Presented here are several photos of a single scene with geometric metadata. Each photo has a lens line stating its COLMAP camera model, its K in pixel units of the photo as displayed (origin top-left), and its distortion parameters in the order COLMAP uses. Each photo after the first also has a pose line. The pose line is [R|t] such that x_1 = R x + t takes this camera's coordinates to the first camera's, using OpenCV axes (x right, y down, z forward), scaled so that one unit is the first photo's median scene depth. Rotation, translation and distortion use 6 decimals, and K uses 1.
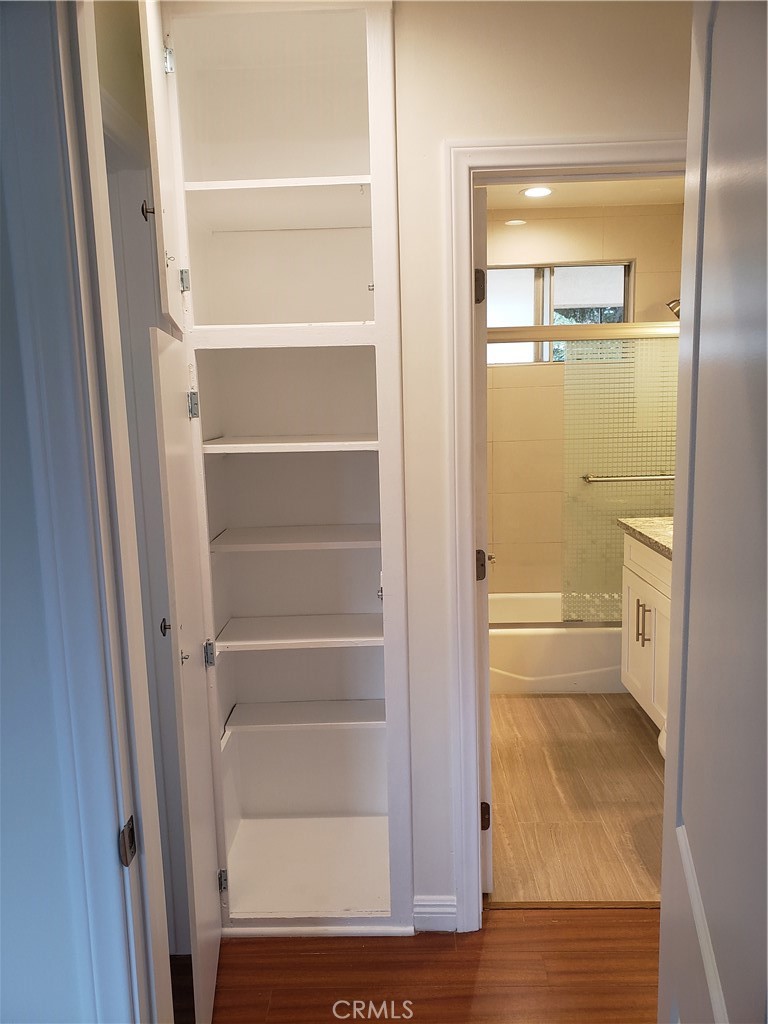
lens RADIAL K [[771.5, 0, 384.0], [0, 771.5, 512.0], [0, 0, 1]] dist [0.103499, -0.178250]
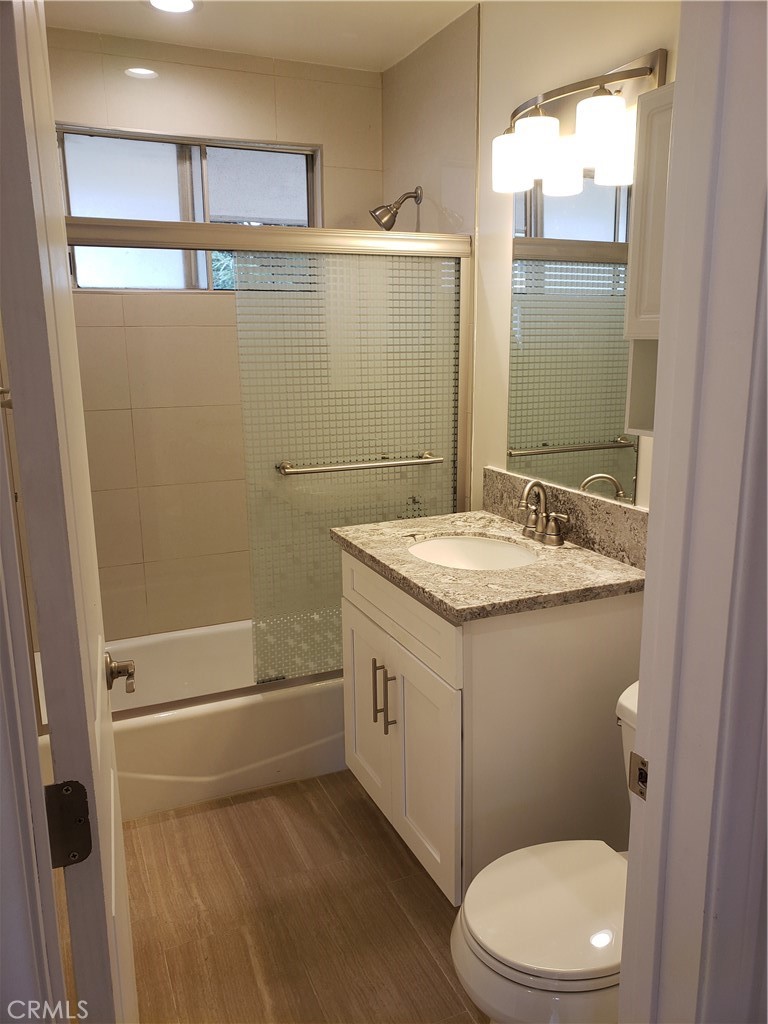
lens RADIAL K [[771.5, 0, 384.0], [0, 771.5, 512.0], [0, 0, 1]] dist [0.103499, -0.178250]
pose [[0.909148, -0.073167, 0.409996, 0.068435], [0.049230, 0.996425, 0.068655, -0.047034], [-0.413554, -0.042234, 0.909500, 0.364133]]
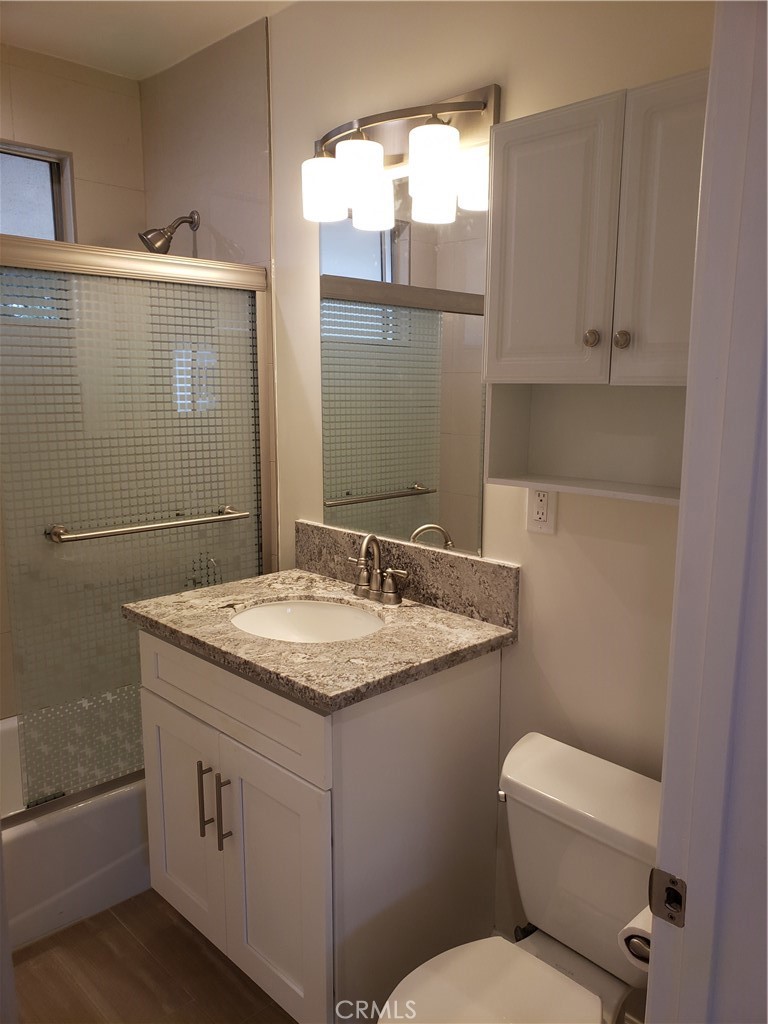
lens RADIAL K [[776.0, 0, 388.5], [0, 776.0, 521.7], [0, 0, 1]] dist [0.027549, -0.006485]
pose [[0.702388, -0.094373, 0.705510, 0.048048], [0.084360, 0.995223, 0.049139, -0.058565], [-0.706777, 0.025002, 0.706994, 0.460002]]
